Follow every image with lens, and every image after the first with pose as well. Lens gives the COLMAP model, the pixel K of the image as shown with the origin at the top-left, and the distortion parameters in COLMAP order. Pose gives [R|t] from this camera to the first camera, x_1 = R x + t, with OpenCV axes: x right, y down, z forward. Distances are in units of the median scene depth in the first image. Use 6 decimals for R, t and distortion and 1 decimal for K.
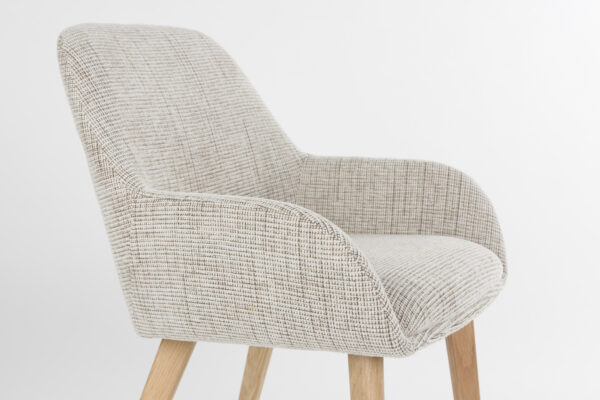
lens RADIAL K [[917.3, 0, 300.0], [0, 917.3, 200.0], [0, 0, 1]] dist [0.017986, 0.024181]
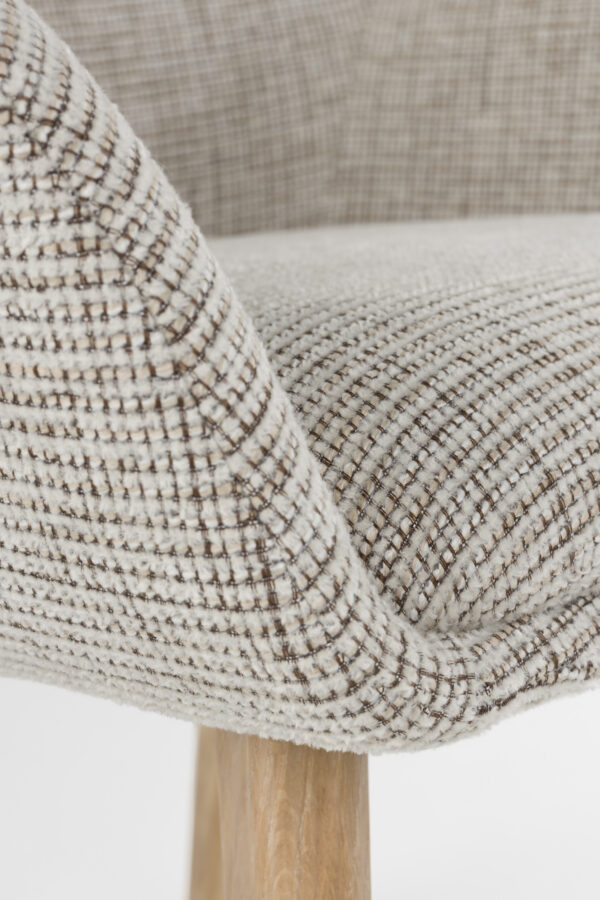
lens RADIAL K [[1757.2, 0, 335.9], [0, 1757.2, 451.2], [0, 0, 1]] dist [0.063211, 0.241994]
pose [[0.976487, 0.022997, -0.214348, 0.153492], [-0.004713, 0.996334, 0.085424, 0.078003], [0.215527, -0.082405, 0.973015, 0.611273]]
